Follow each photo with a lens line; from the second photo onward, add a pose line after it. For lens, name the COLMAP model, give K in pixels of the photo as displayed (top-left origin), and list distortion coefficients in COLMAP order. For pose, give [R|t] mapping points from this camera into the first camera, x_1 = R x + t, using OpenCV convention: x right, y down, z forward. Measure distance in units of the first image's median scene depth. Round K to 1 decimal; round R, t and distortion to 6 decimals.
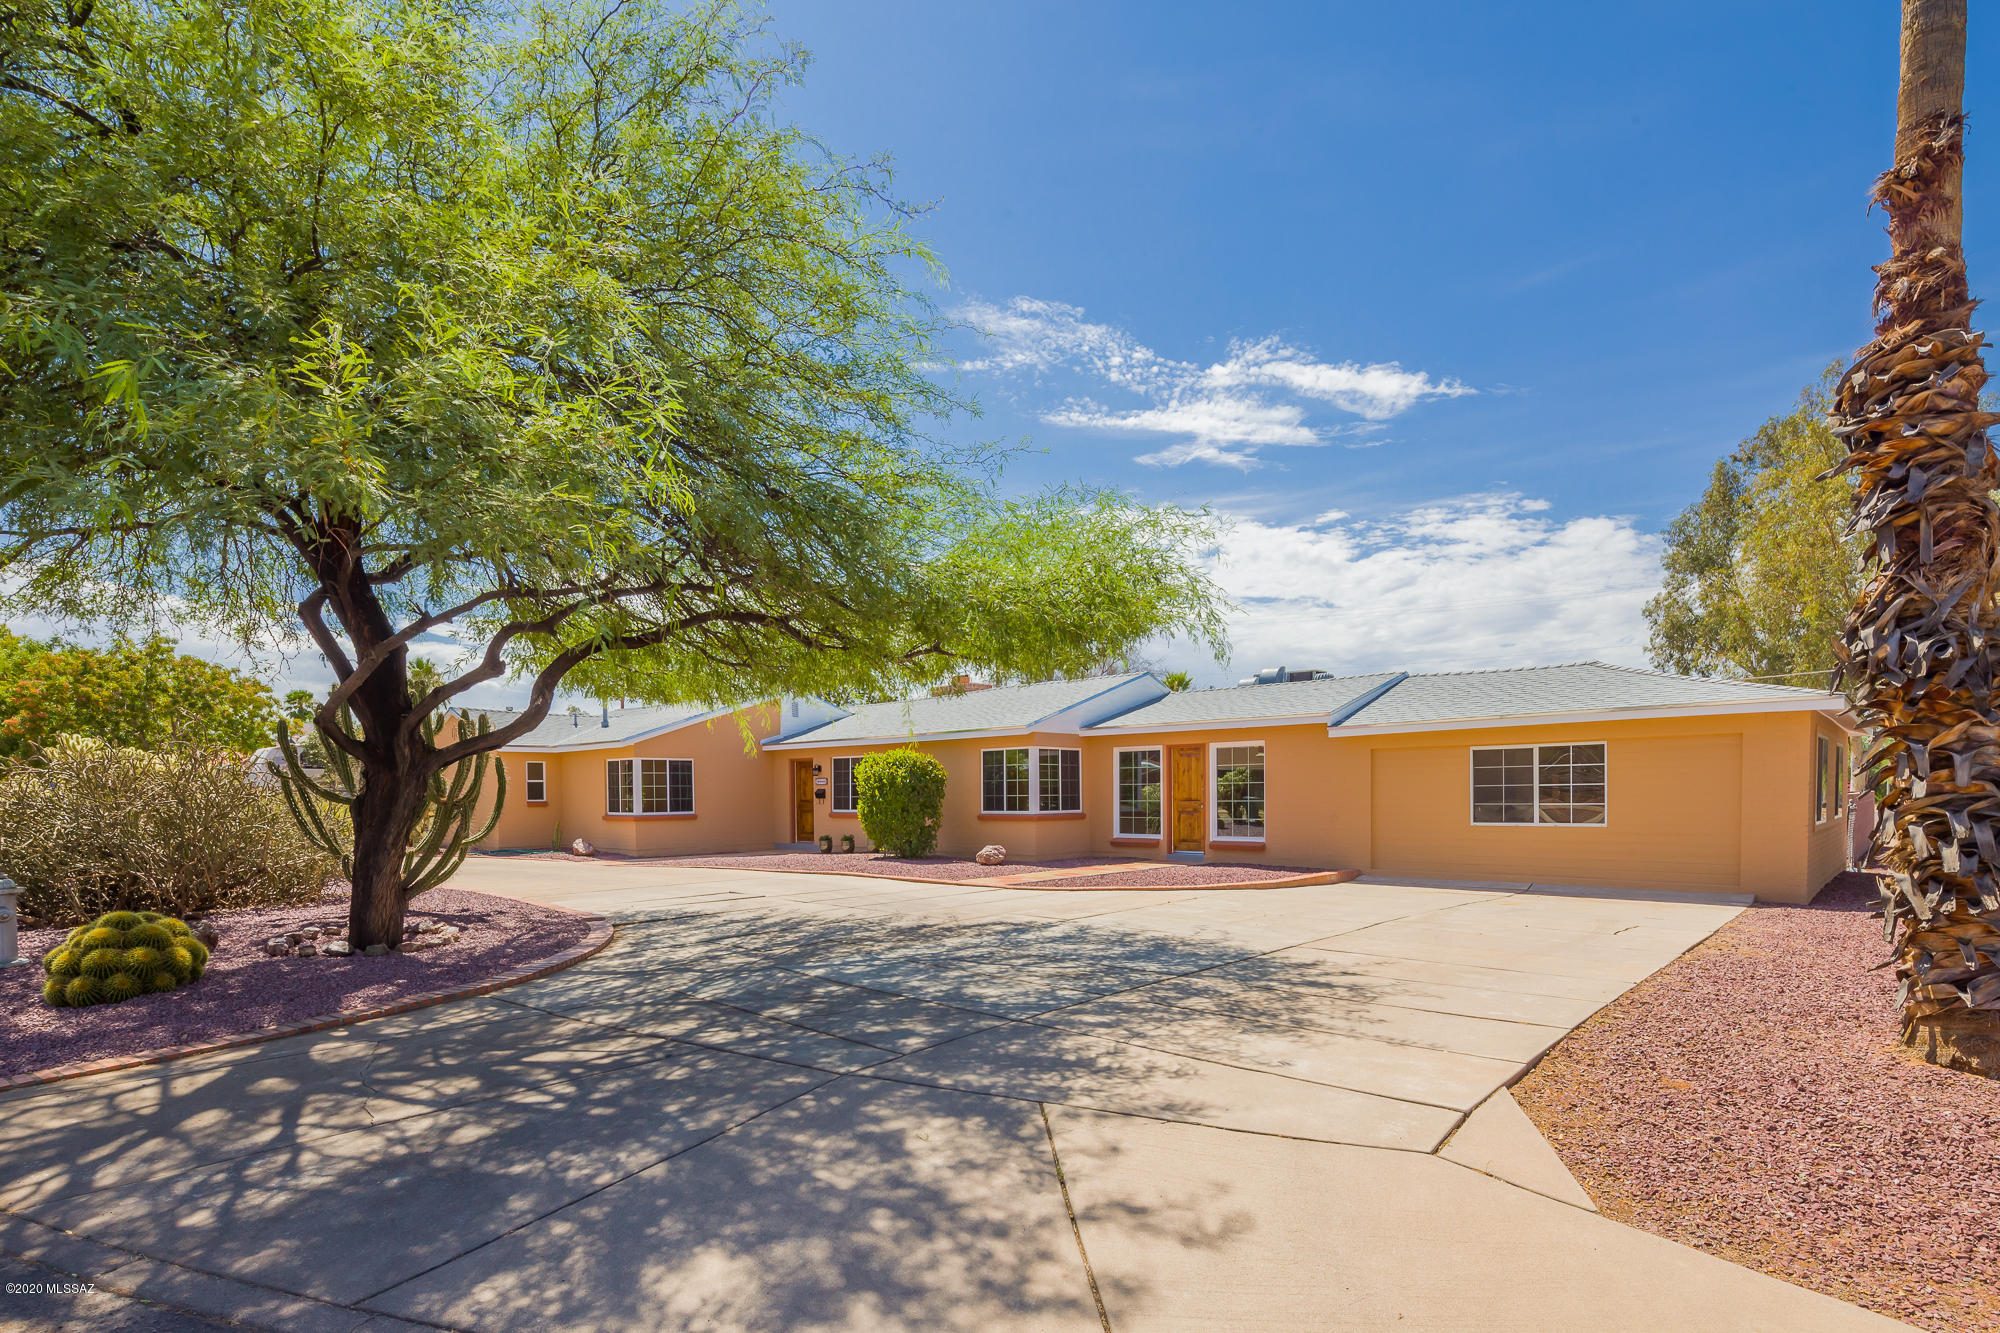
lens RADIAL K [[1002.0, 0, 1003.7], [0, 1002.0, 754.5], [0, 0, 1]] dist [-0.017073, 0.000387]
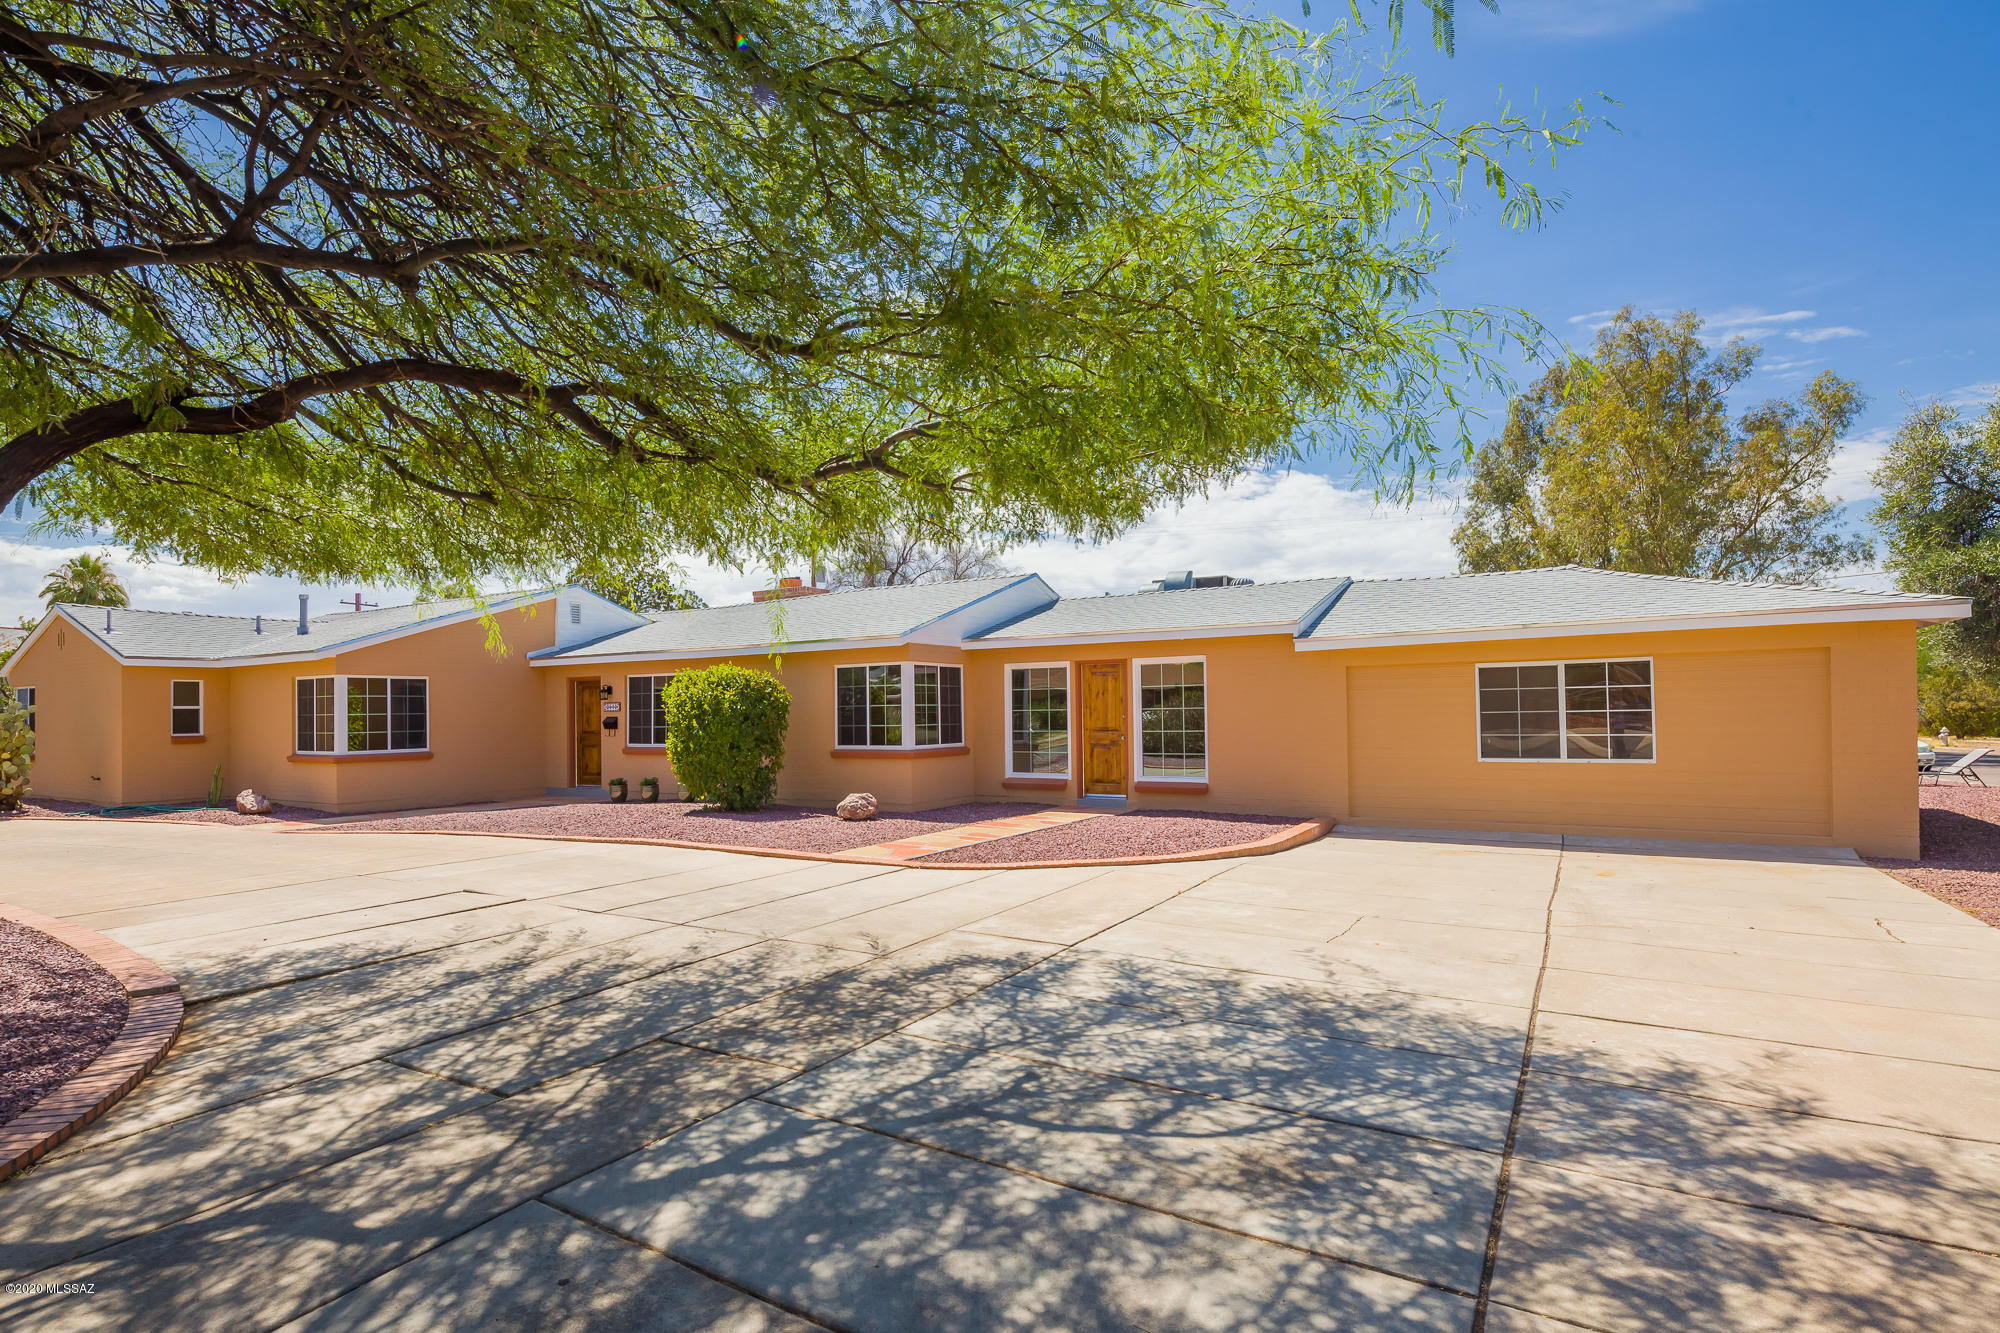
lens RADIAL K [[960.6, 0, 998.0], [0, 960.6, 704.8], [0, 0, 1]] dist [-0.012241, -0.000160]
pose [[0.976668, -0.002301, 0.214744, -0.059841], [-0.003983, 0.999576, 0.028827, 0.003463], [-0.214720, -0.029010, 0.976245, 0.261963]]
